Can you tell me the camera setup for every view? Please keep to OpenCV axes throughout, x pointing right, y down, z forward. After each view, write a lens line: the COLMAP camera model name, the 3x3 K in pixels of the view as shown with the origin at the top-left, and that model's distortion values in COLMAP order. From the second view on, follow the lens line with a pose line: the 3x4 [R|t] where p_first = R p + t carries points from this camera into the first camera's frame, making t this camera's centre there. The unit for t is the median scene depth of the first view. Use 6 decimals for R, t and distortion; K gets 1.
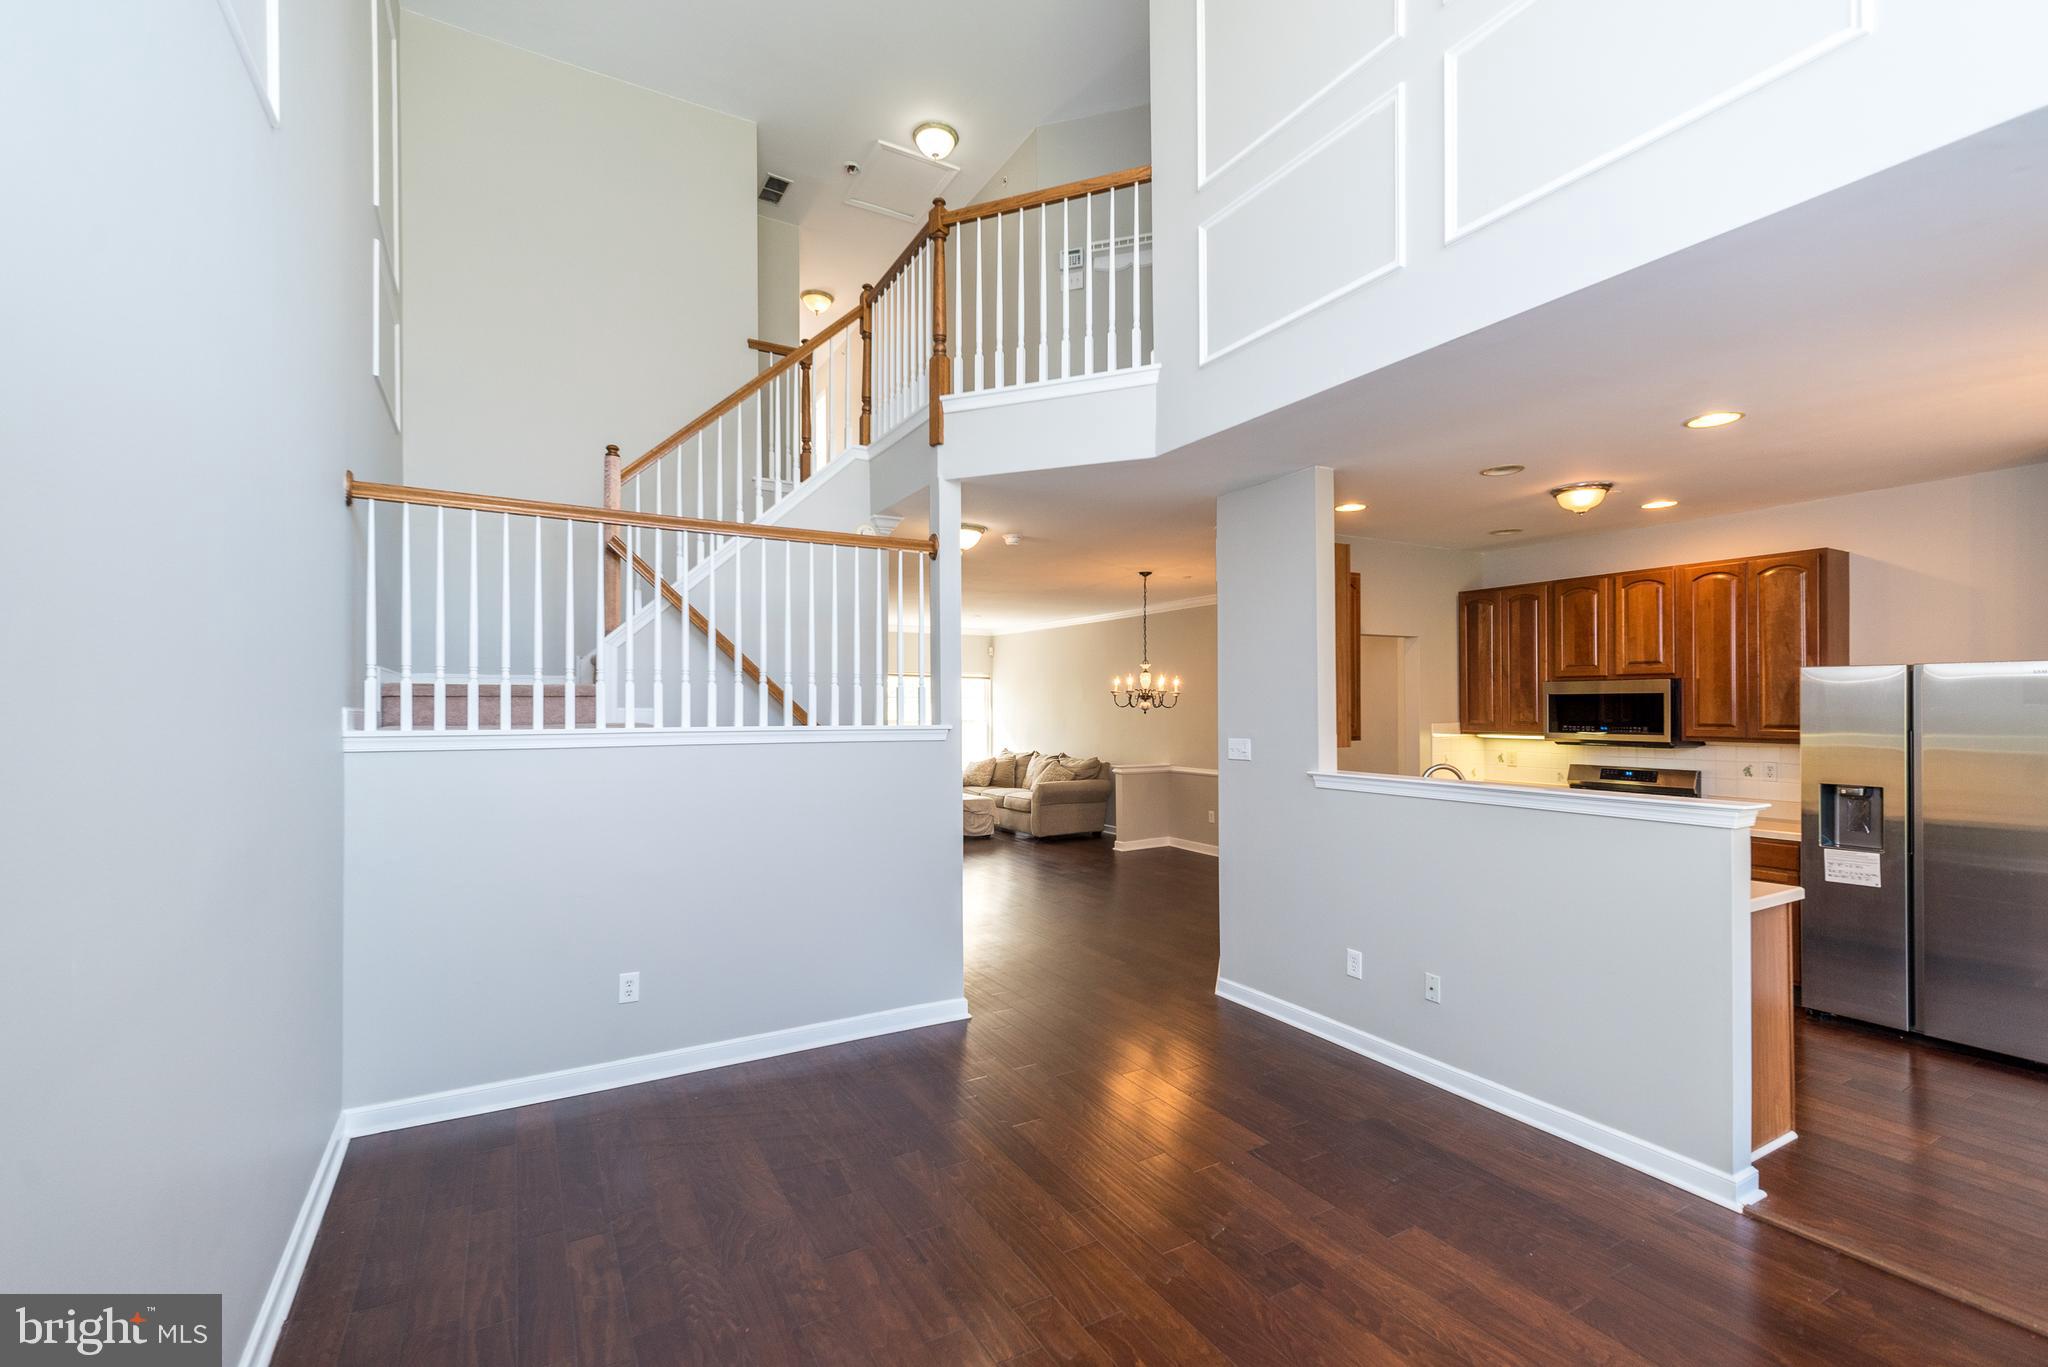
lens RADIAL K [[914.9, 0, 1016.4], [0, 914.9, 697.1], [0, 0, 1]] dist [0.008766, 0.000035]
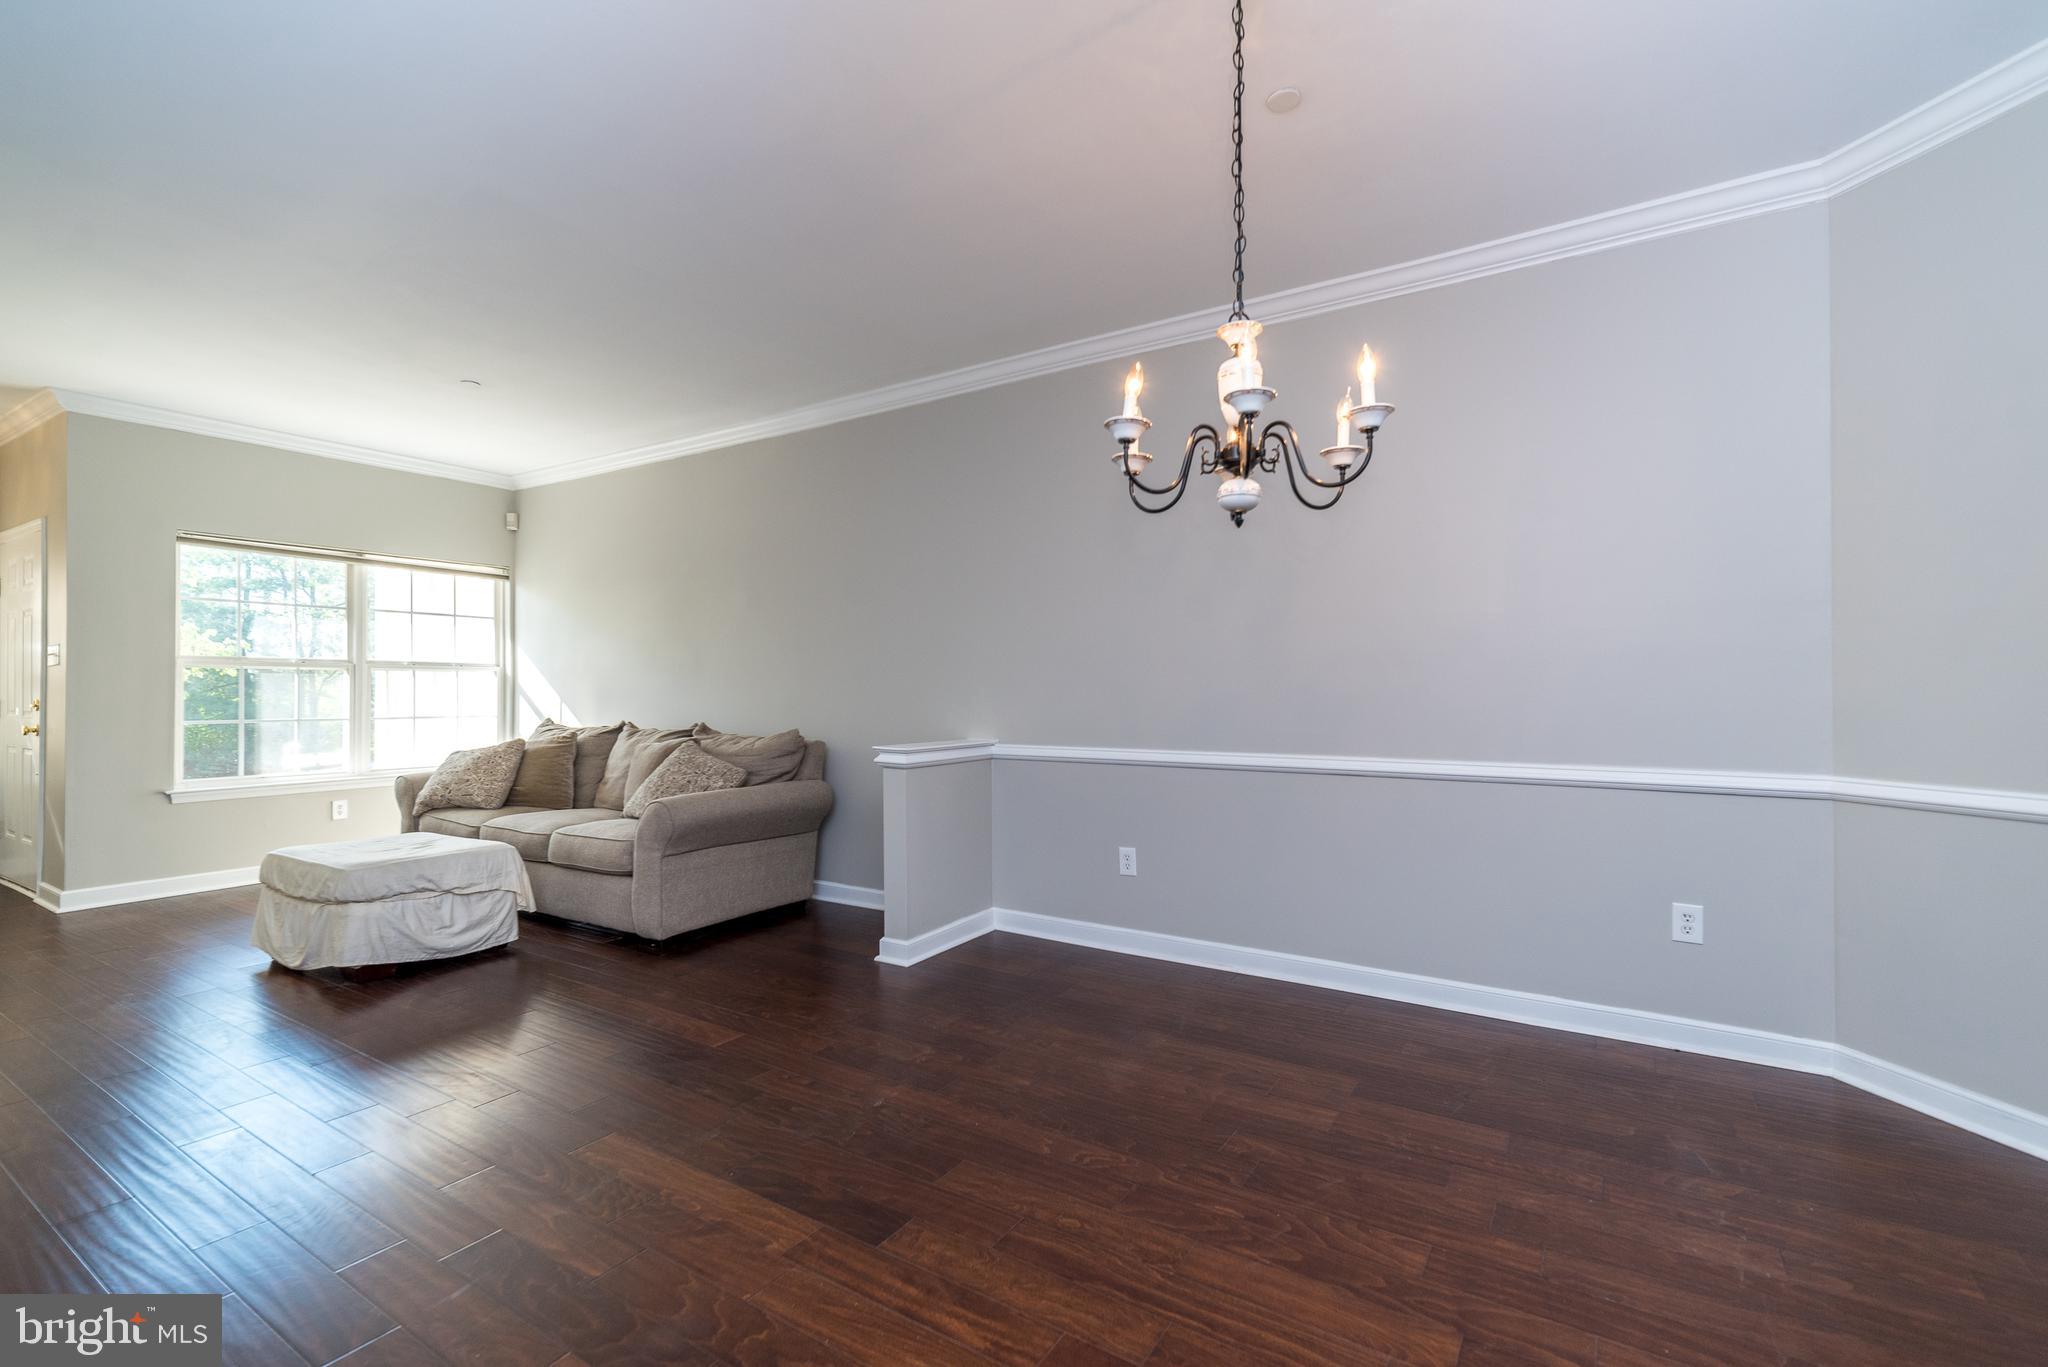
lens RADIAL K [[914.9, 0, 1044.6], [0, 914.9, 673.9], [0, 0, 1]] dist [0.008766, 0.000035]
pose [[0.875755, 0.006200, 0.482717, -0.018212], [-0.003591, 0.999974, -0.006328, 0.041081], [-0.482743, 0.003809, 0.875754, 0.554858]]
